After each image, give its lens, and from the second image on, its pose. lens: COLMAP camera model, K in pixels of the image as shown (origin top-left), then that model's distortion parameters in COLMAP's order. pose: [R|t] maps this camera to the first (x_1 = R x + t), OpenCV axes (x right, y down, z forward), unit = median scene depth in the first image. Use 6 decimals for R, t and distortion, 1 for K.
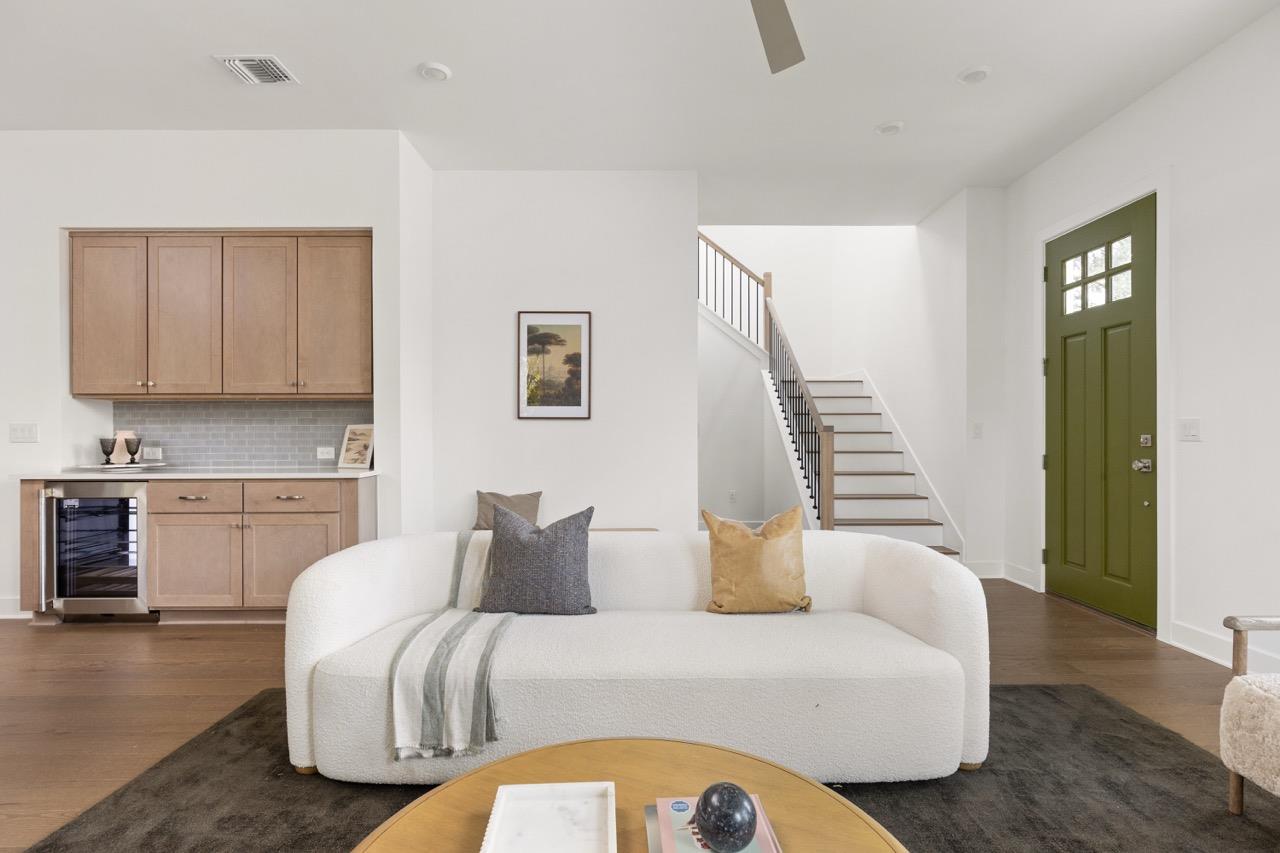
lens RADIAL K [[597.8, 0, 645.1], [0, 597.8, 432.5], [0, 0, 1]] dist [-0.010036, -0.001185]
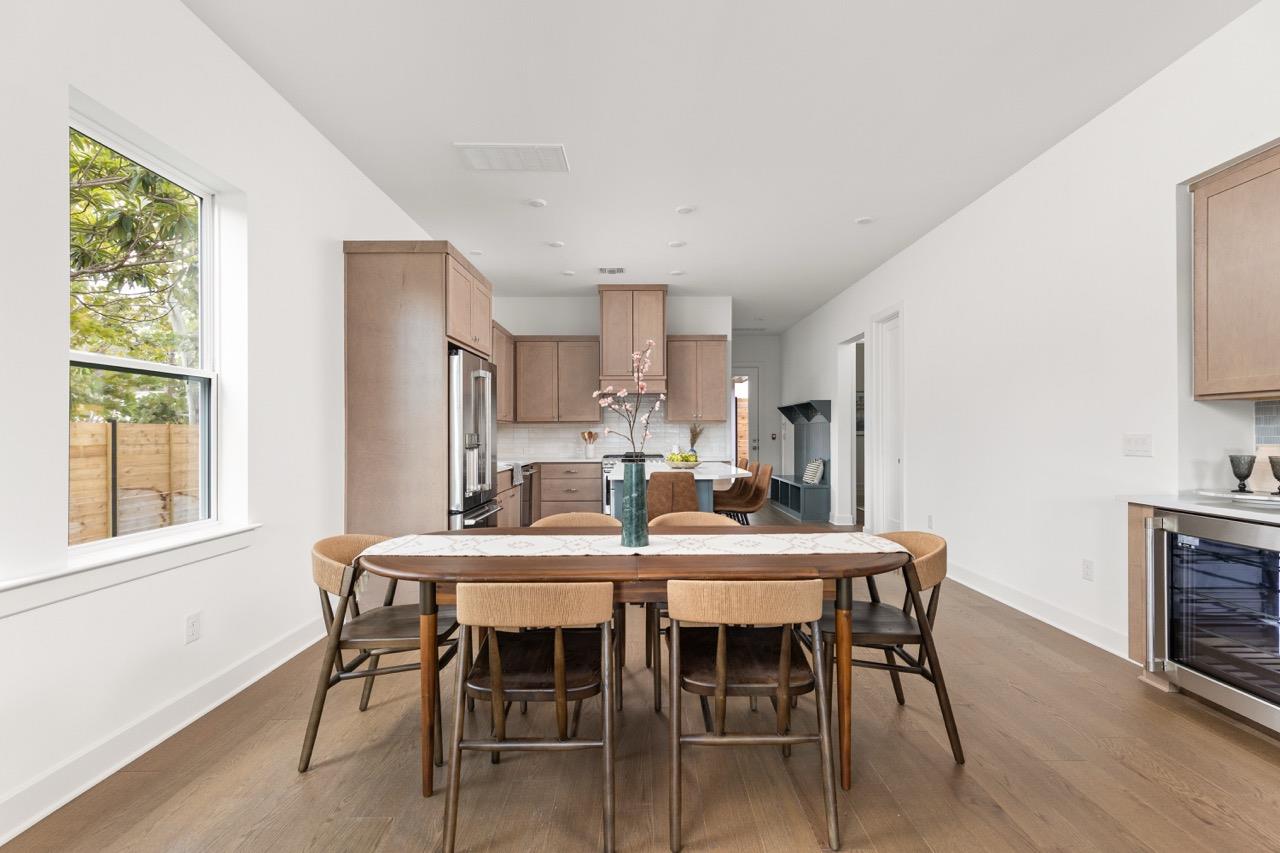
lens RADIAL K [[581.5, 0, 641.3], [0, 581.5, 432.3], [0, 0, 1]] dist [-0.000246, 0.000595]
pose [[-0.005201, -0.000159, -0.999986, -0.214307], [0.000202, 1.000000, -0.000160, -0.017344], [0.999986, -0.000203, -0.005201, 0.291683]]
